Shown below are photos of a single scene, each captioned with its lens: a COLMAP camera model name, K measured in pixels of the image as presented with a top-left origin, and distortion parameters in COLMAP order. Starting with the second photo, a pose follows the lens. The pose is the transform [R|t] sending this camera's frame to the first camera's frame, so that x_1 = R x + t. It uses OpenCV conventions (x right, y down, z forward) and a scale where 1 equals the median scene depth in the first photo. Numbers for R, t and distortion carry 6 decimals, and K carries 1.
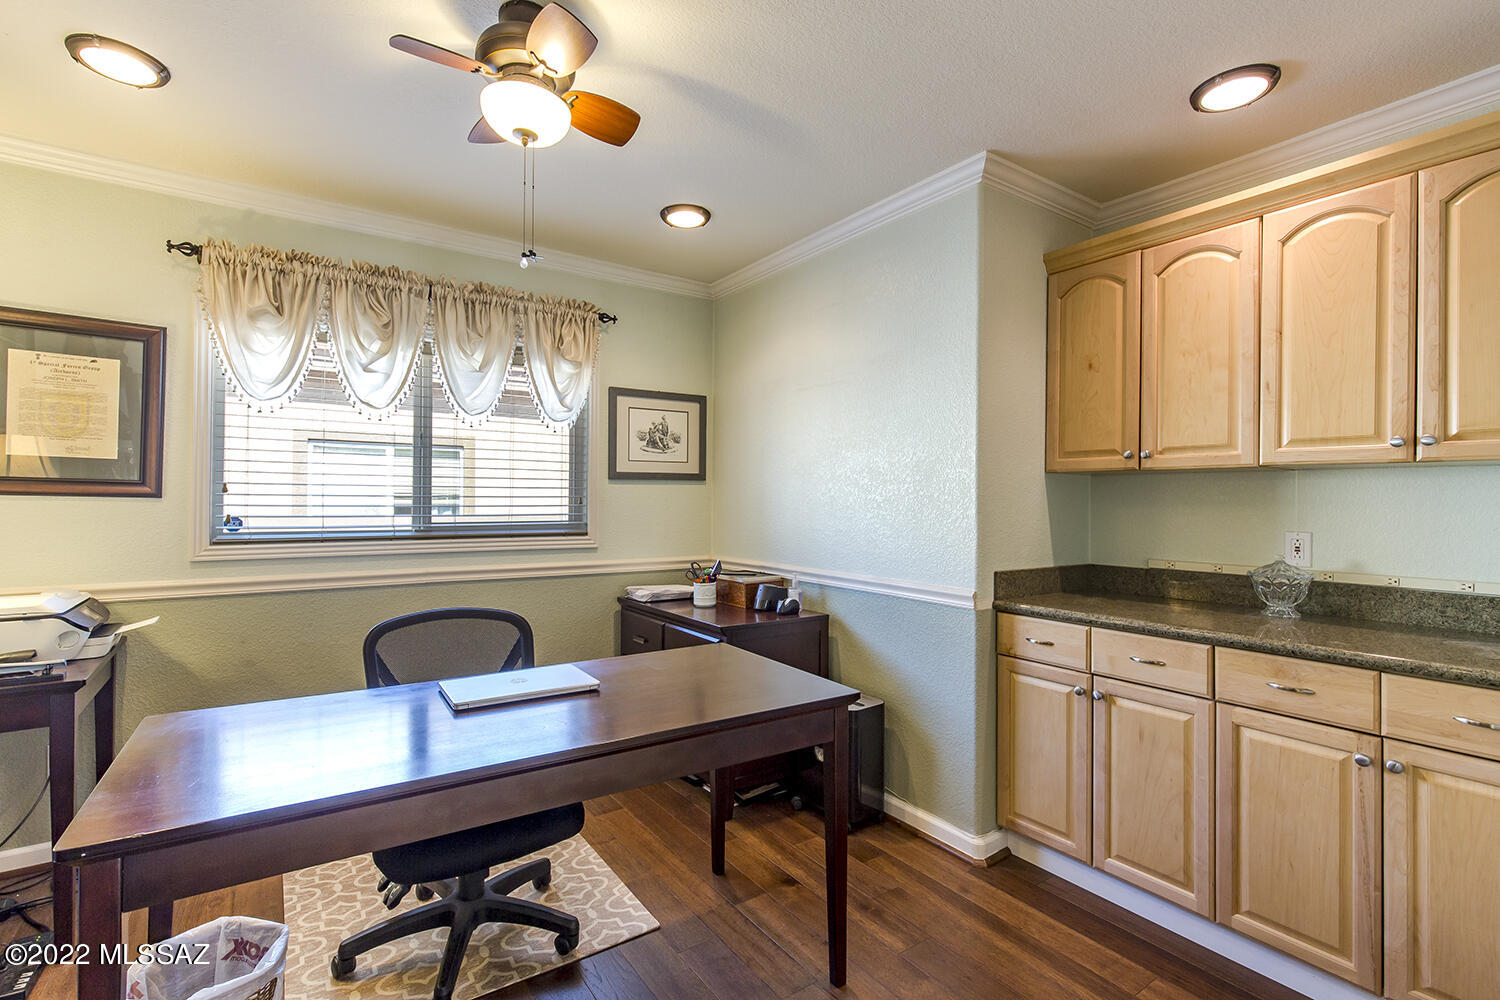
lens RADIAL K [[699.5, 0, 750.2], [0, 699.5, 498.3], [0, 0, 1]] dist [0.003431, -0.001487]
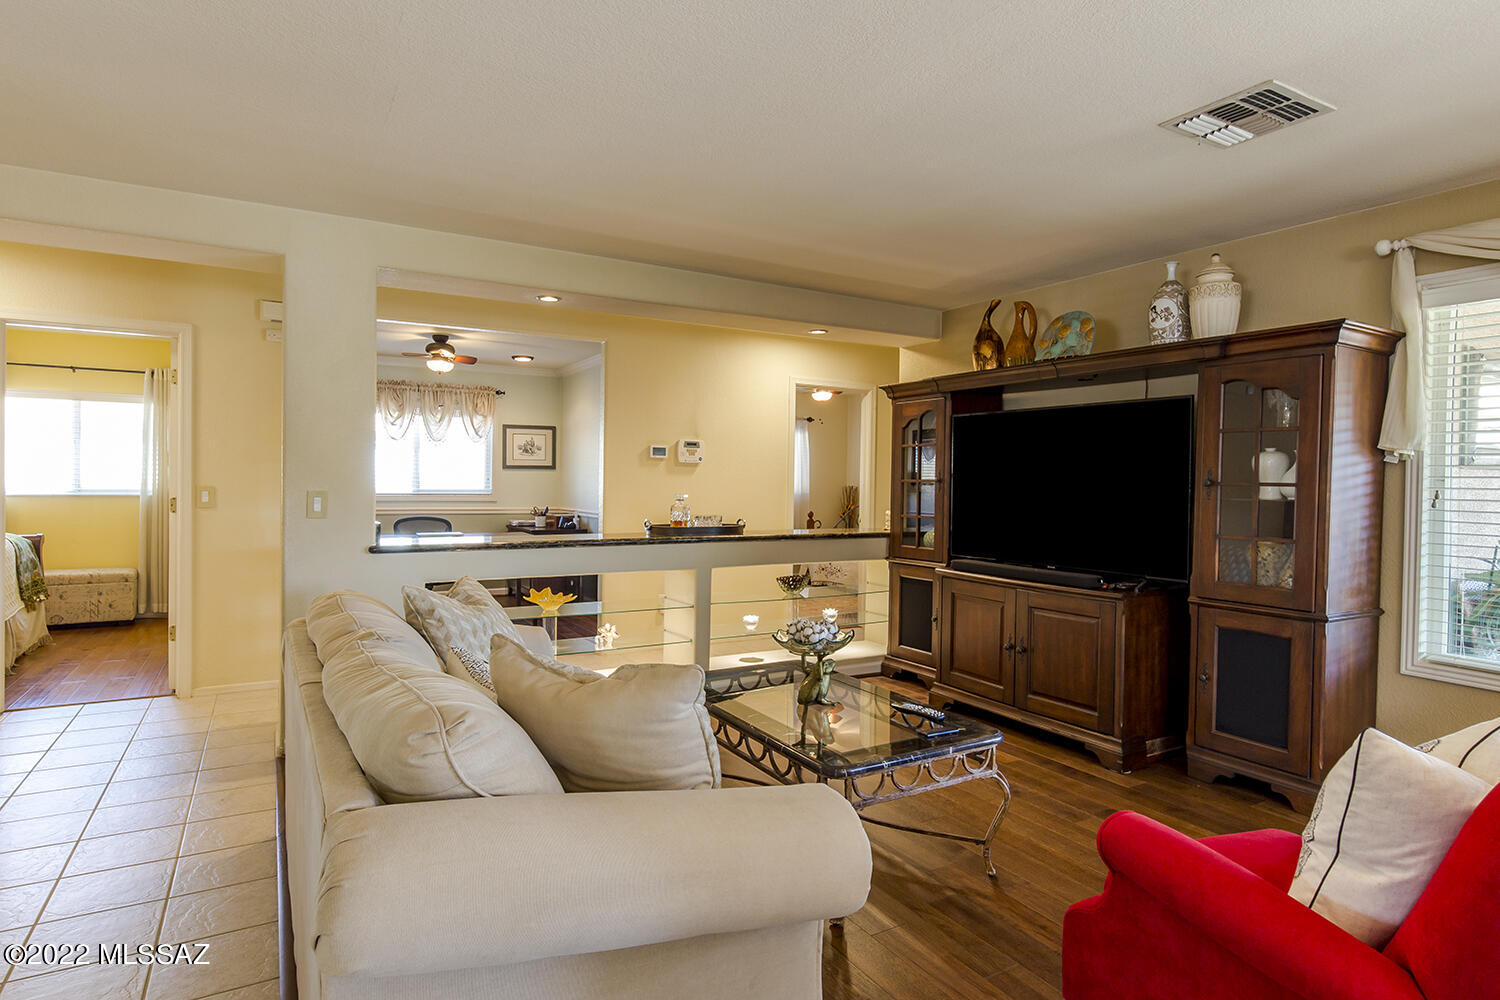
lens RADIAL K [[815.2, 0, 748.2], [0, 815.2, 499.2], [0, 0, 1]] dist [0.001618, -0.003107]
pose [[0.997170, 0.013579, -0.073936, 0.708480], [-0.011542, 0.999544, 0.027917, -0.011688], [0.074282, -0.026985, 0.996872, -1.373876]]
